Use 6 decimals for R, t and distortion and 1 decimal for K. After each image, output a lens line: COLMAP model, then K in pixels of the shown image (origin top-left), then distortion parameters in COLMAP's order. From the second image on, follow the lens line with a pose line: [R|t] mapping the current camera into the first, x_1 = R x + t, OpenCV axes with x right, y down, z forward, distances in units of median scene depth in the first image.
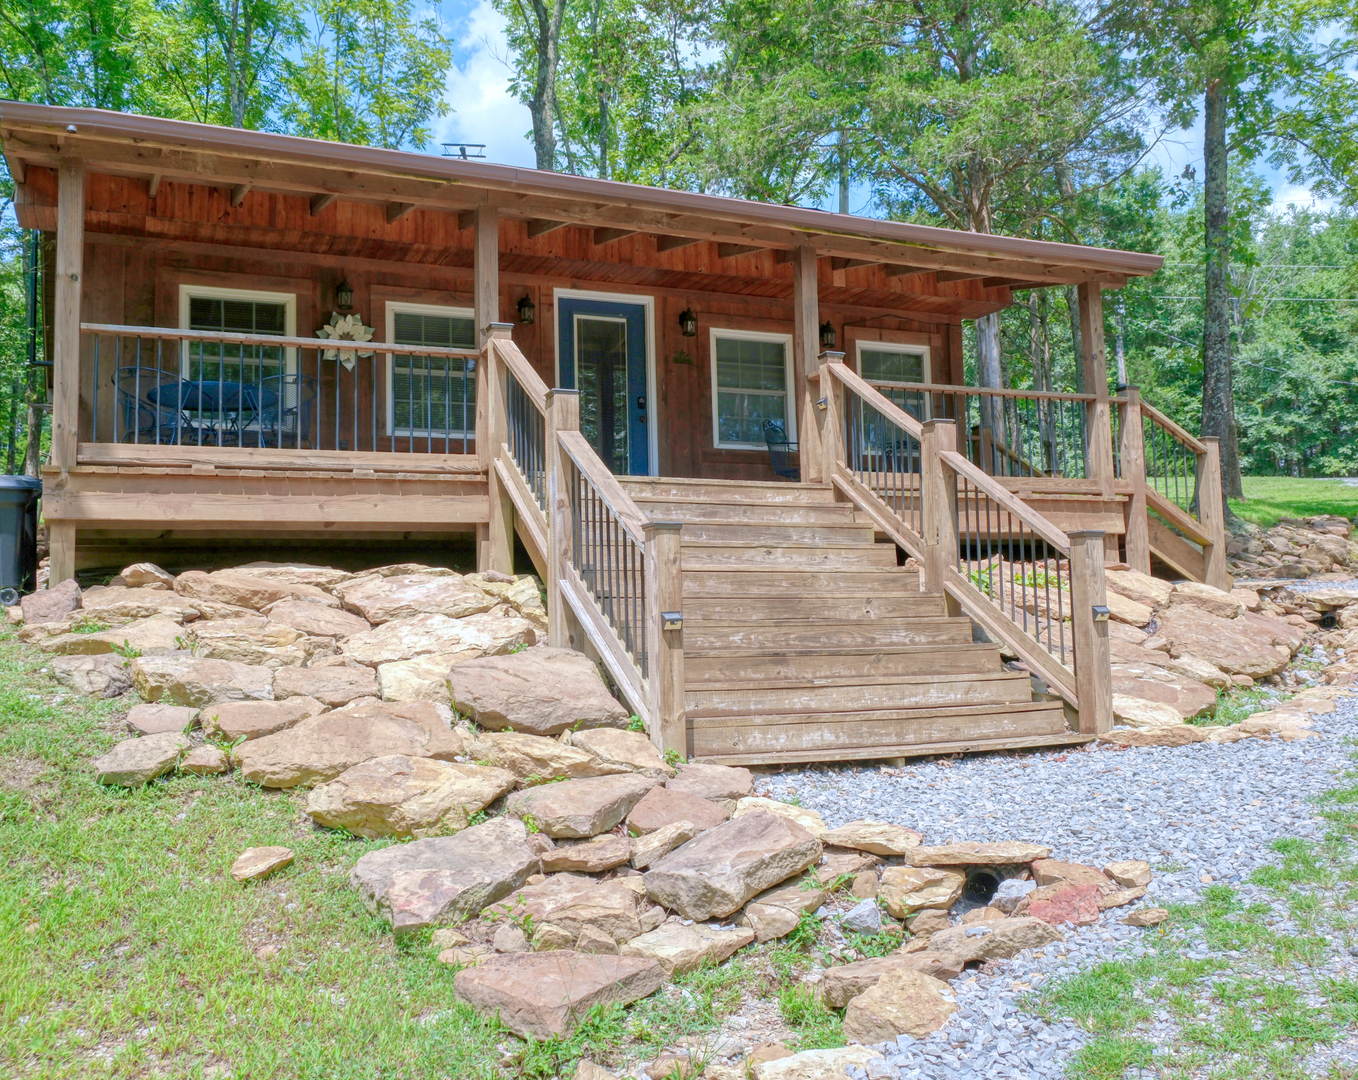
lens RADIAL K [[1286.4, 0, 679.0], [0, 1286.4, 540.0], [0, 0, 1]] dist [-0.017263, 0.003526]
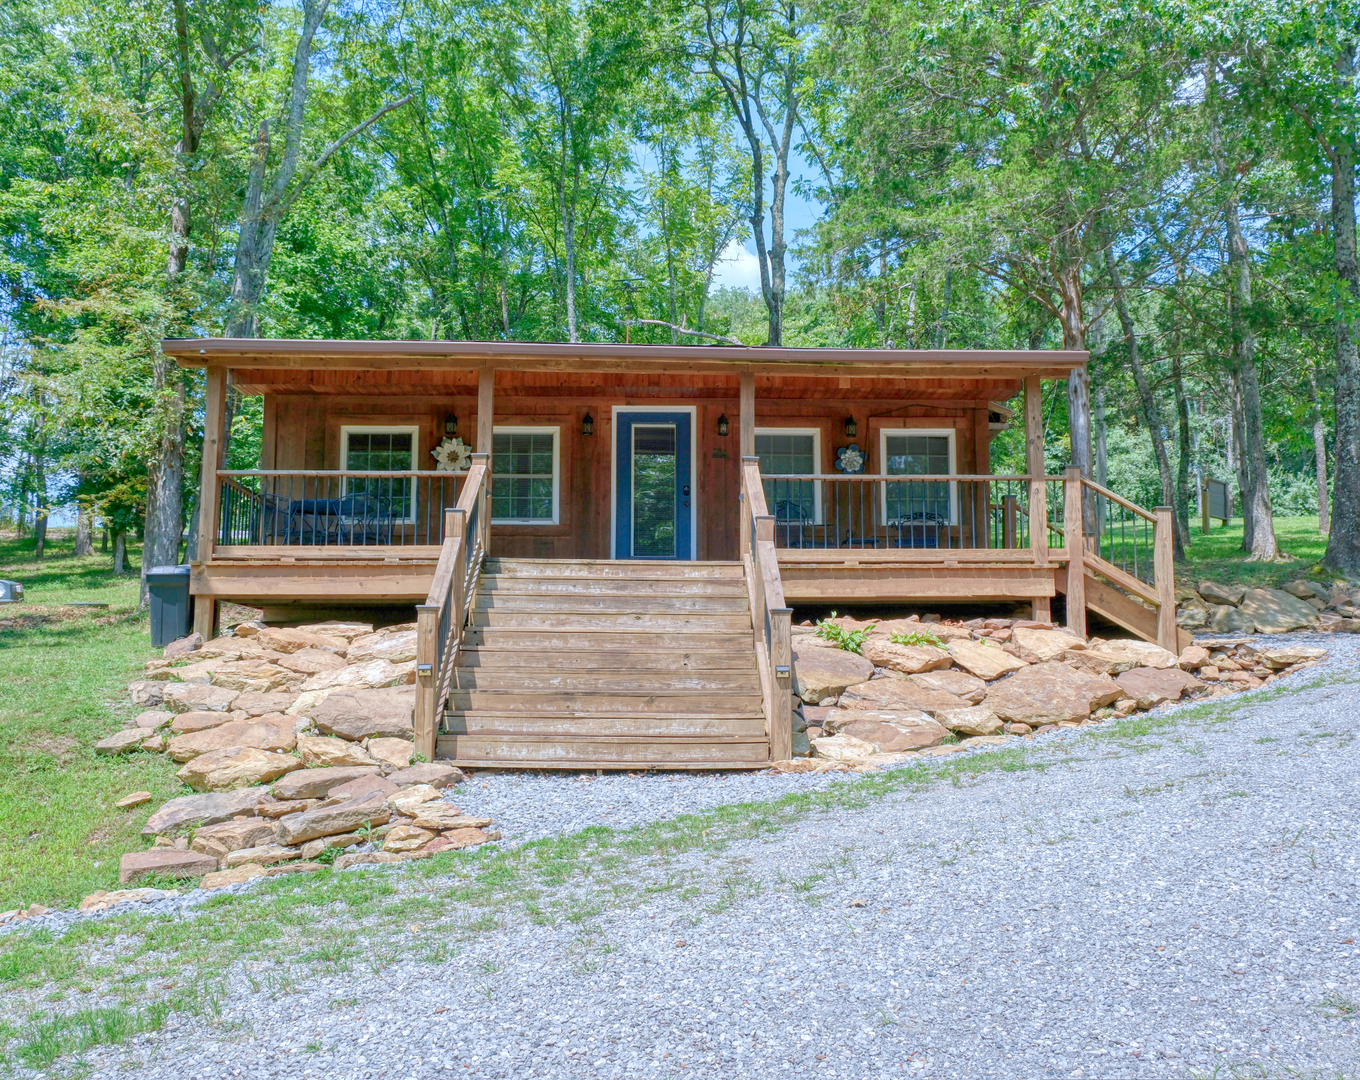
lens RADIAL K [[1251.0, 0, 680.0], [0, 1251.0, 540.0], [0, 0, 1]] dist [-0.031652, 0.008320]
pose [[0.925692, -0.014420, -0.378004, 0.606412], [0.005645, 0.999688, -0.024312, -0.039672], [0.378237, 0.020372, 0.925485, -0.197233]]
